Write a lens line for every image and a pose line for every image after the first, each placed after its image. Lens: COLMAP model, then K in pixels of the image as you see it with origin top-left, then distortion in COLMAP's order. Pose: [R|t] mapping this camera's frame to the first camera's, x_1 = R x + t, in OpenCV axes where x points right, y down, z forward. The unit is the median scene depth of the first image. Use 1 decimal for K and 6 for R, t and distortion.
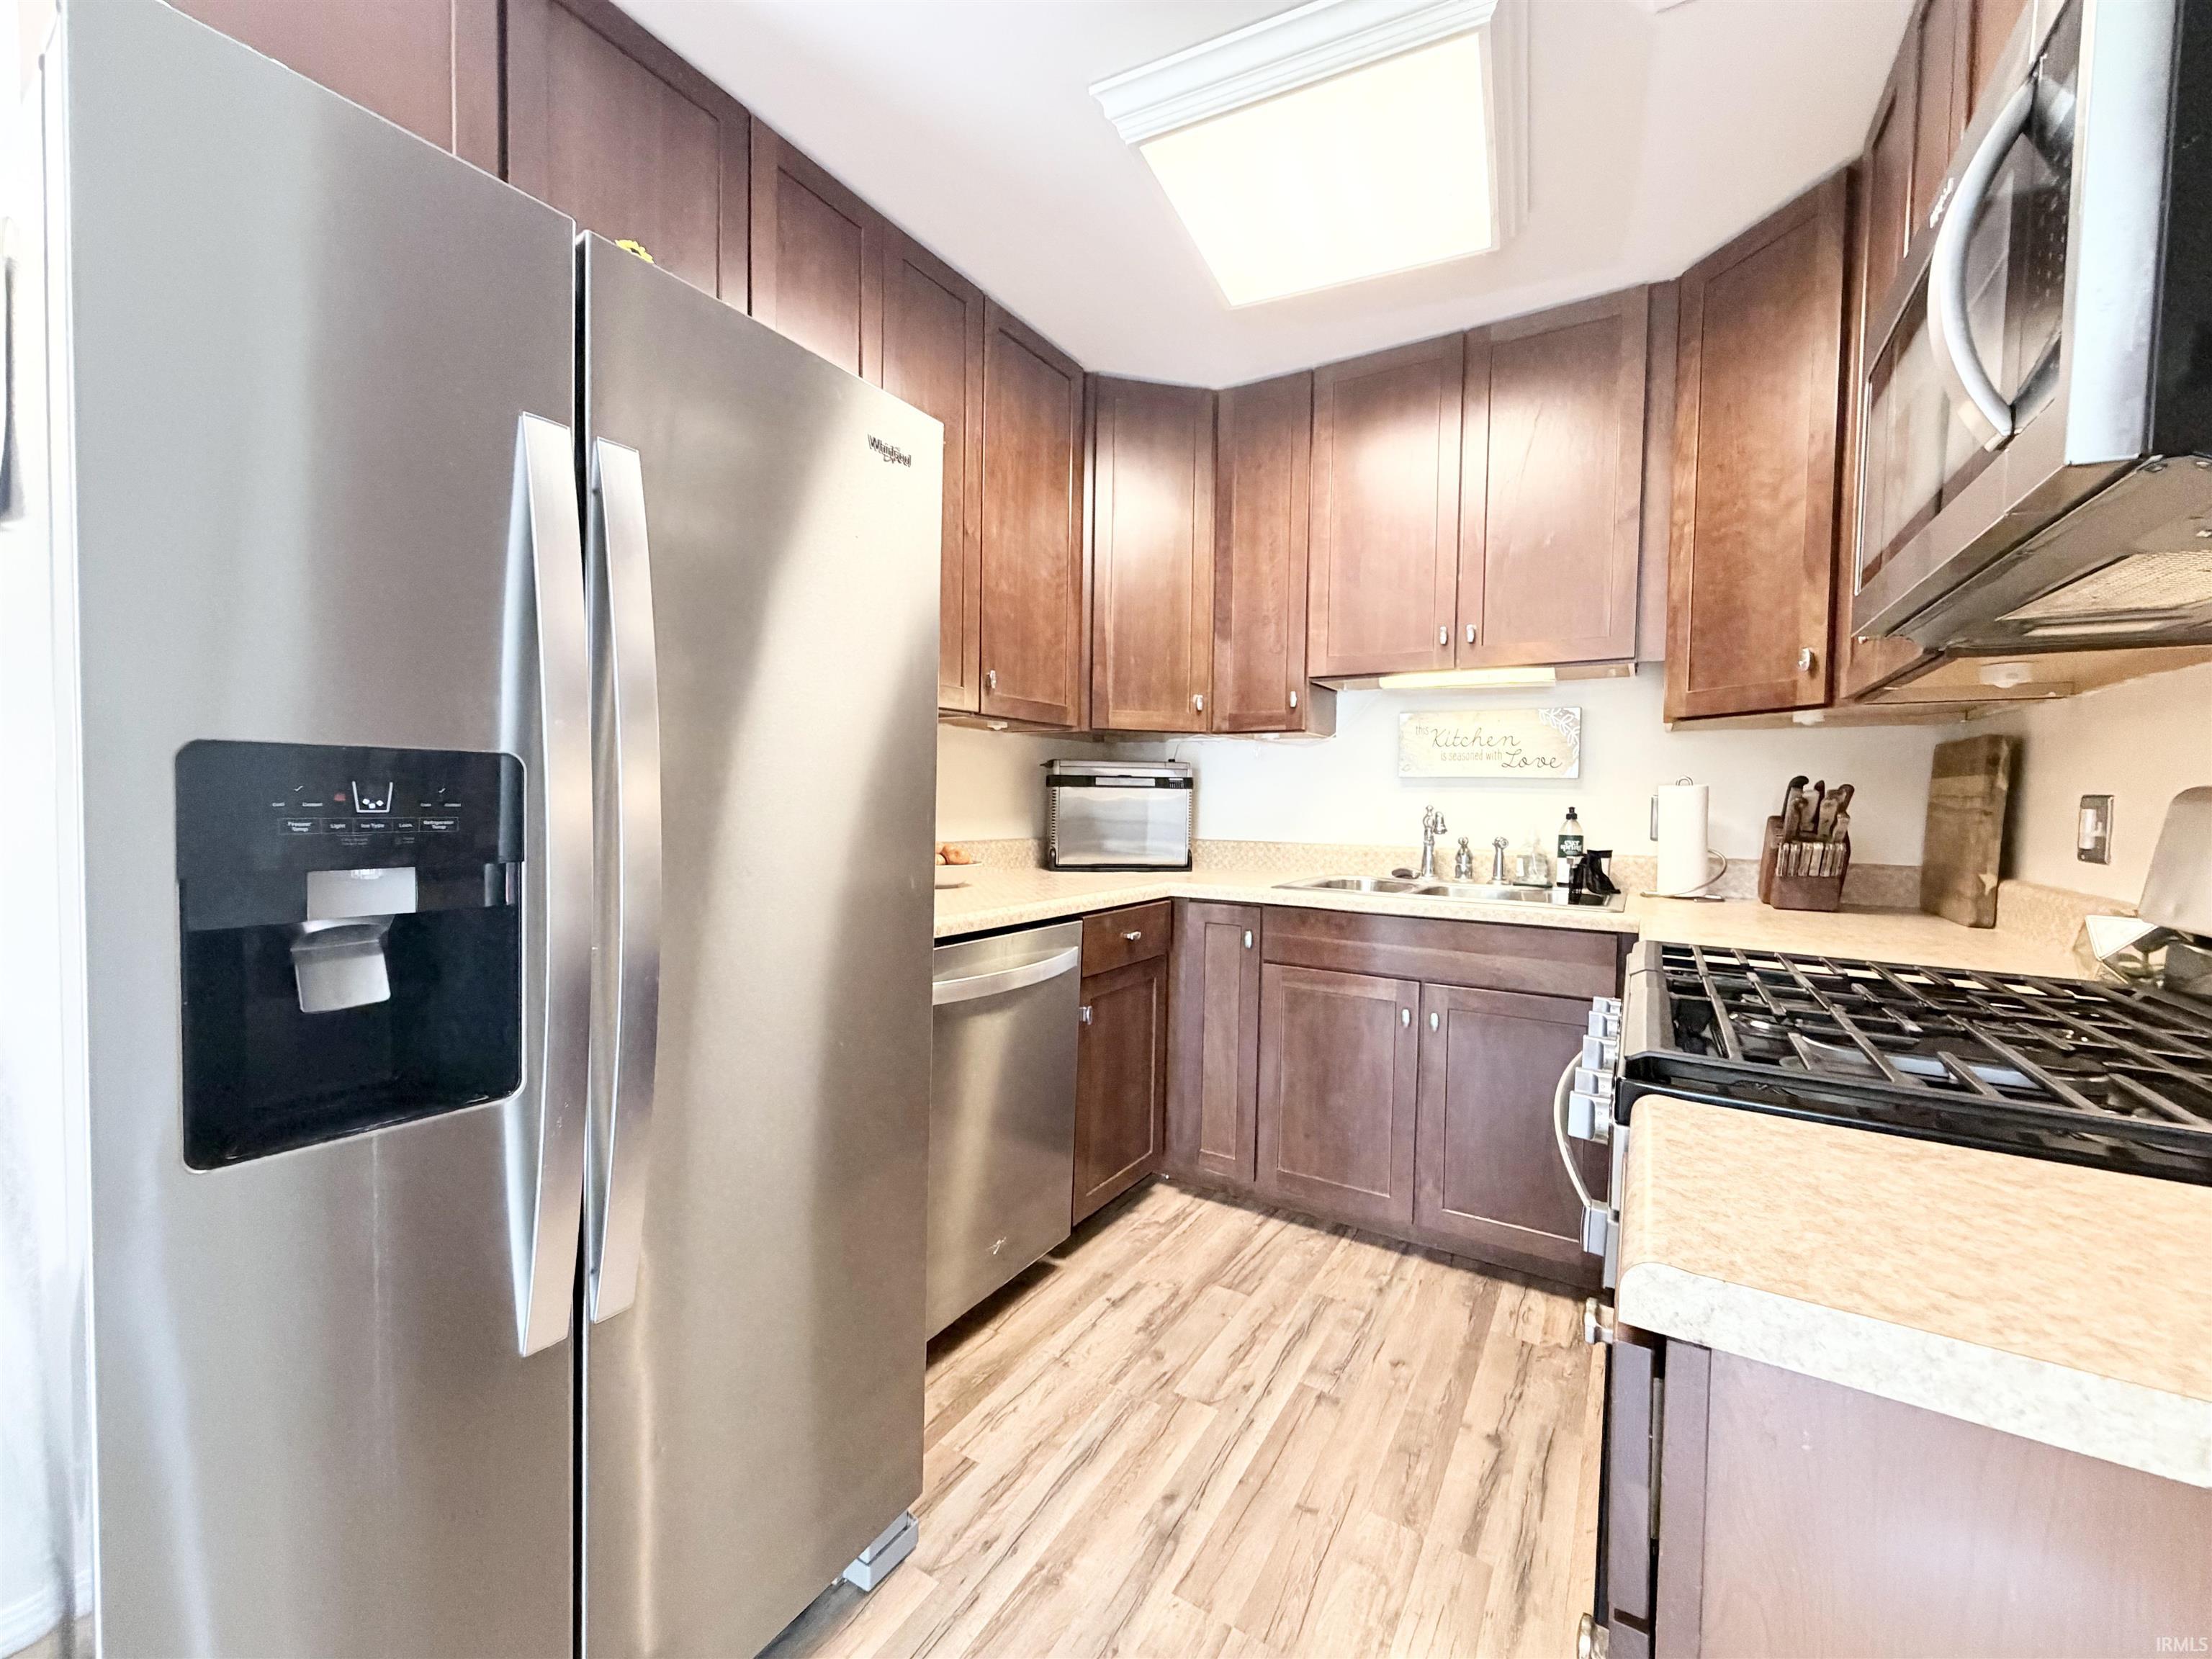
lens RADIAL K [[878.5, 0, 1098.9], [0, 878.5, 830.0], [0, 0, 1]] dist [-0.001613, -0.000159]
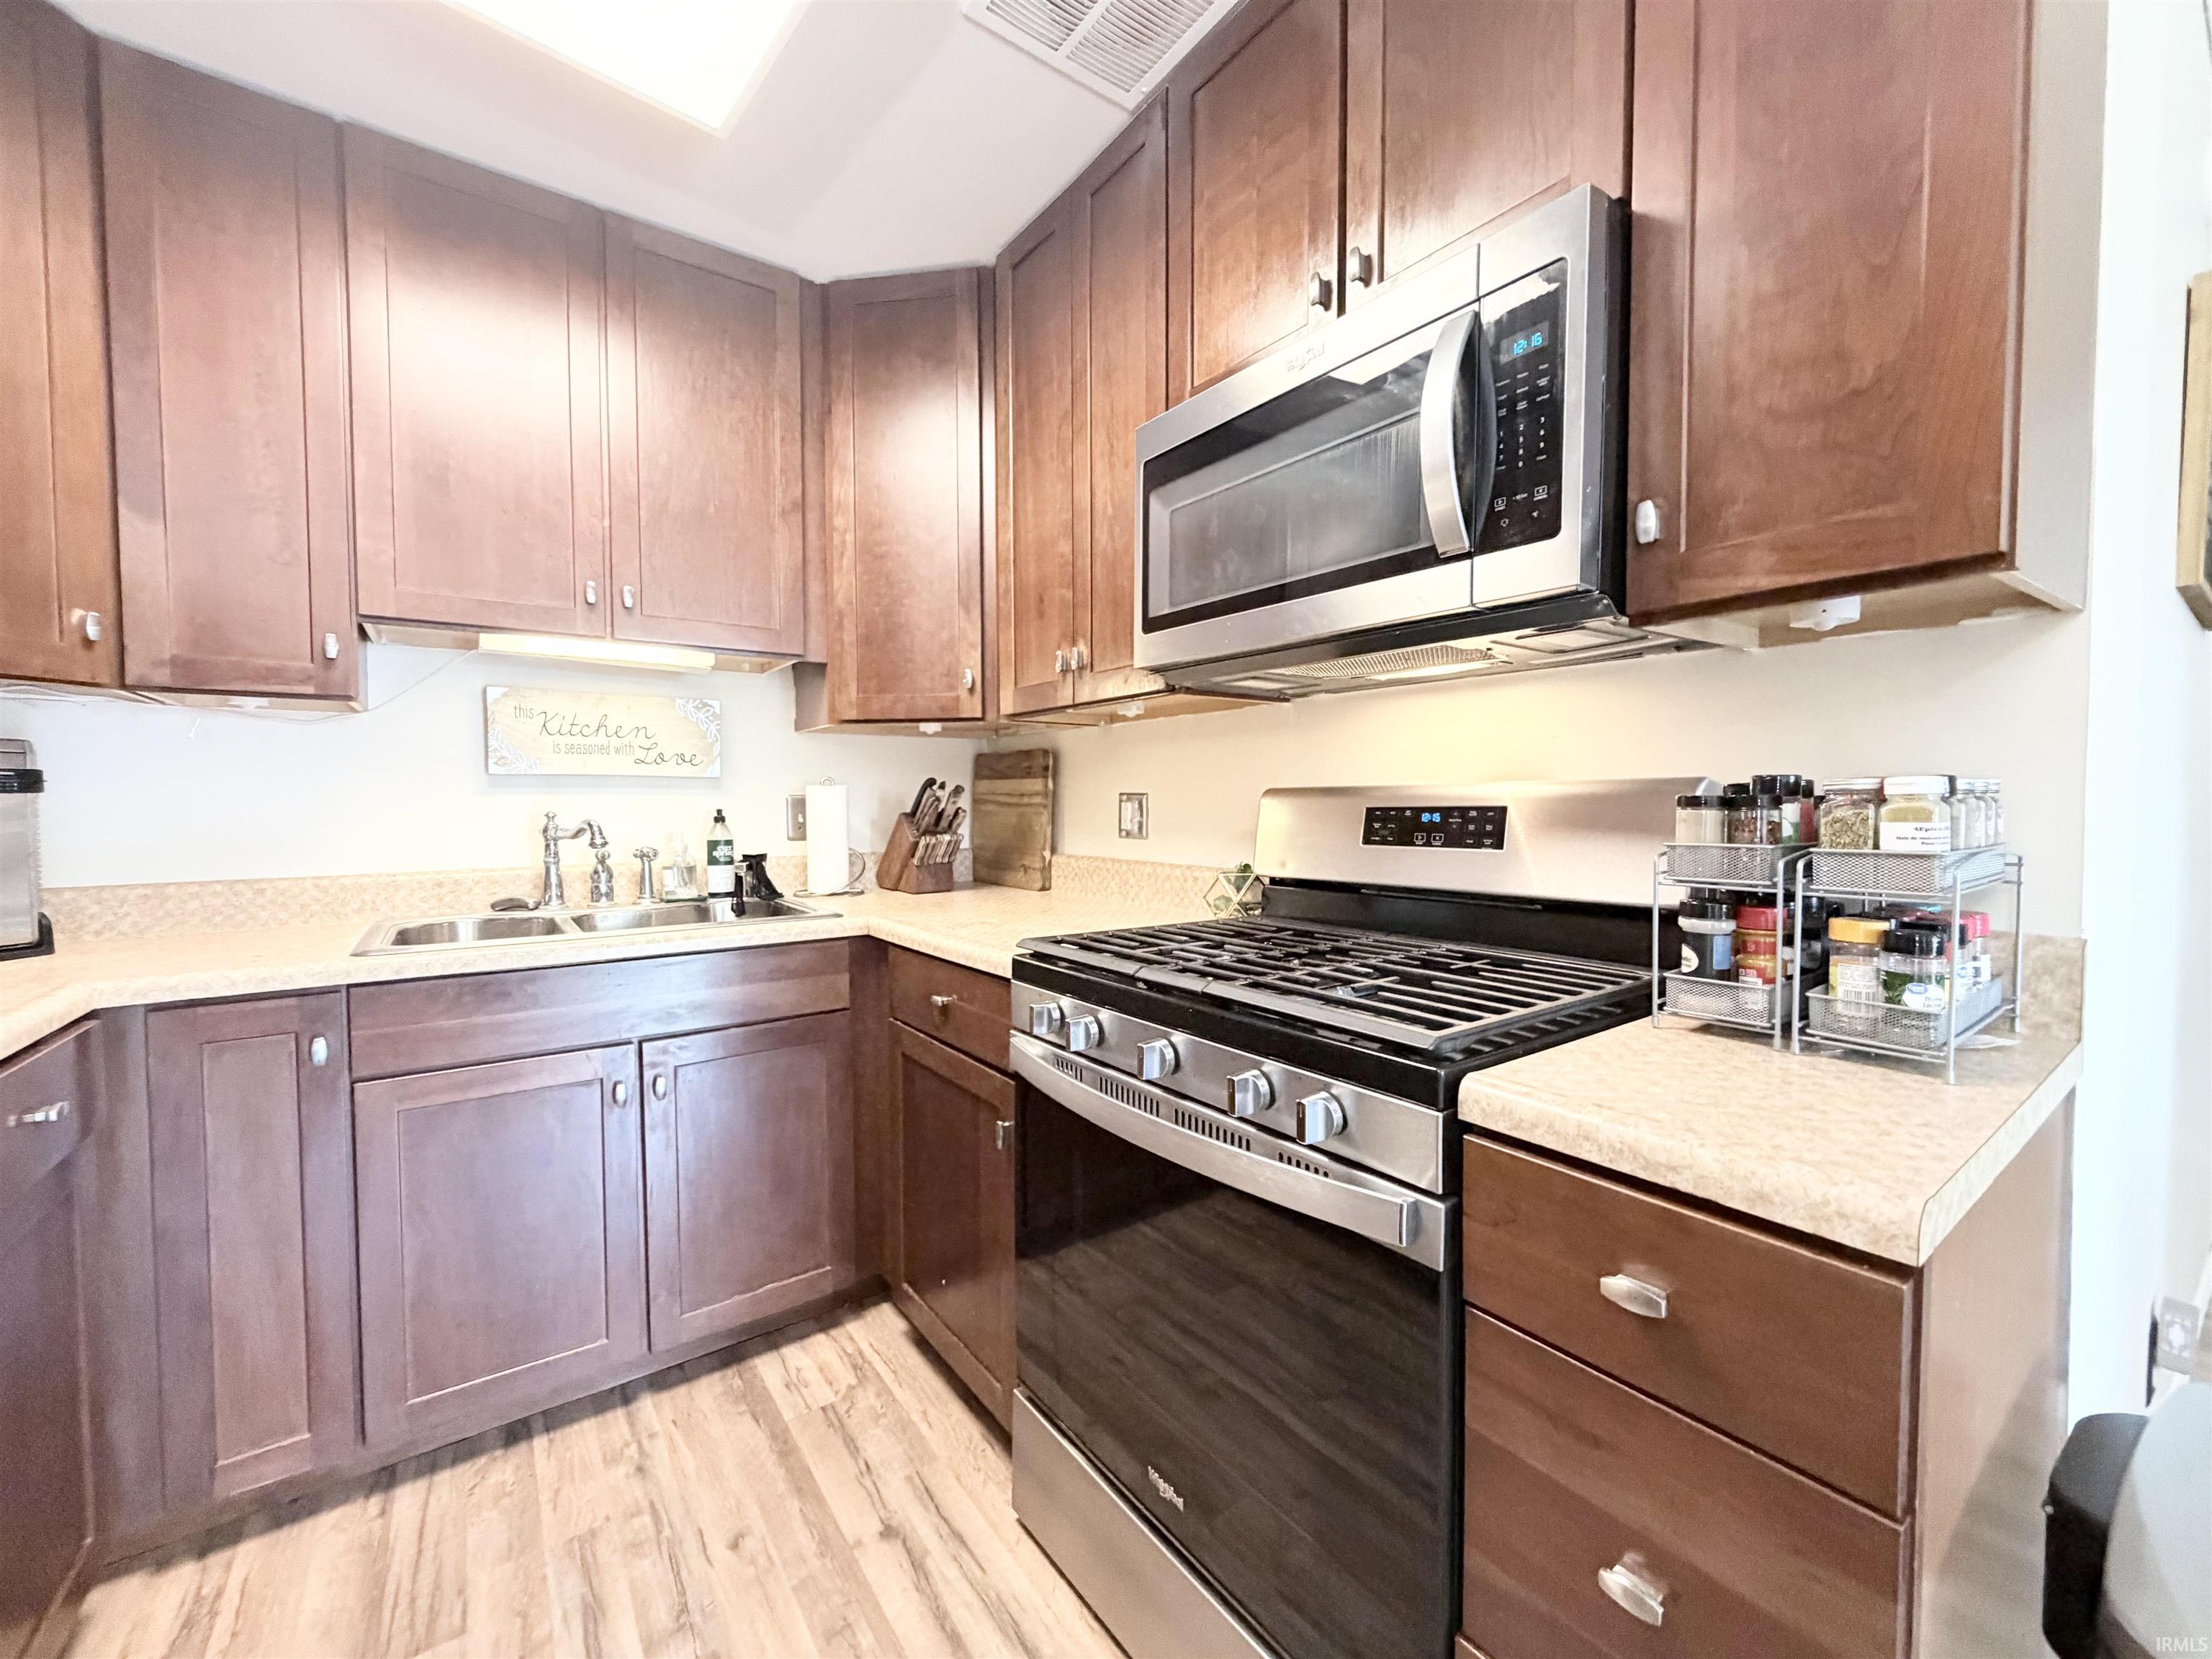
lens RADIAL K [[878.5, 0, 1097.8], [0, 878.5, 829.2], [0, 0, 1]] dist [-0.001613, -0.000159]
pose [[0.380760, -0.047202, 0.923468, -0.167639], [0.044405, 0.998477, 0.032728, -0.019005], [-0.923607, 0.028545, 0.382276, 0.305705]]
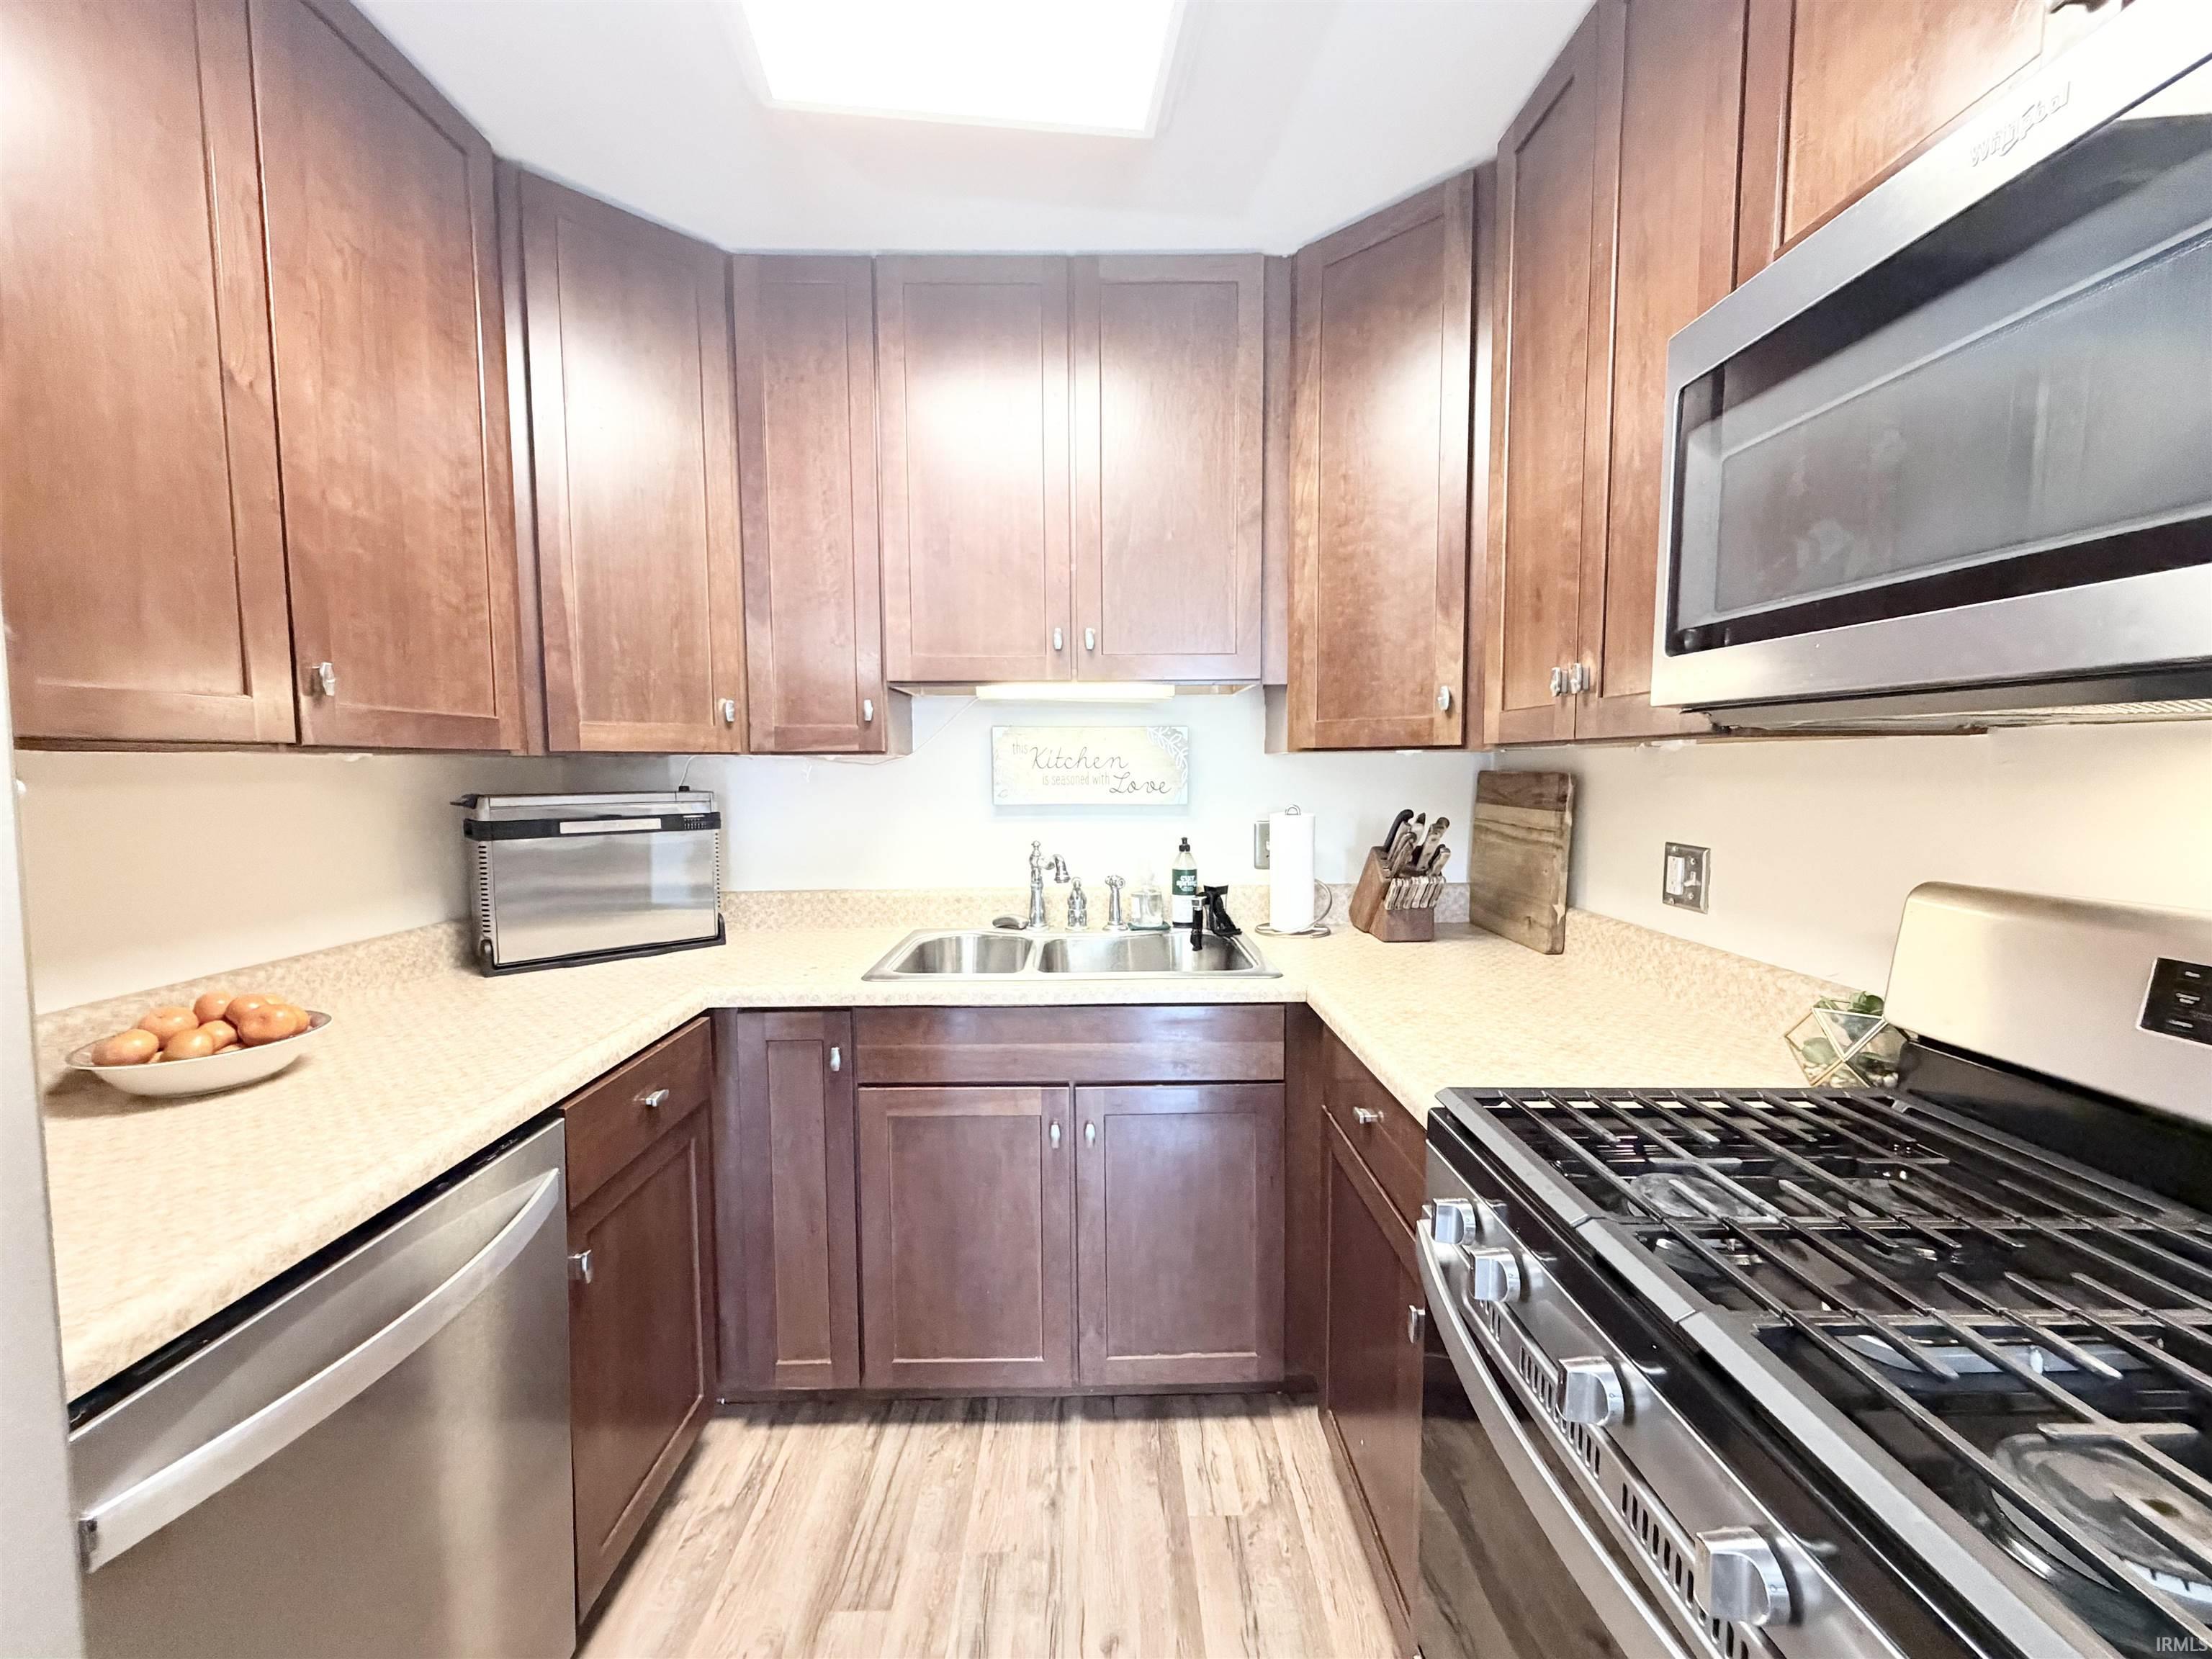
lens RADIAL K [[878.5, 0, 1100.4], [0, 878.5, 829.8], [0, 0, 1]] dist [-0.001613, -0.000159]
pose [[0.843955, -0.059174, 0.533139, -0.015290], [0.039237, 0.998044, 0.048663, -0.086886], [-0.534976, -0.020151, 0.844627, 0.303924]]
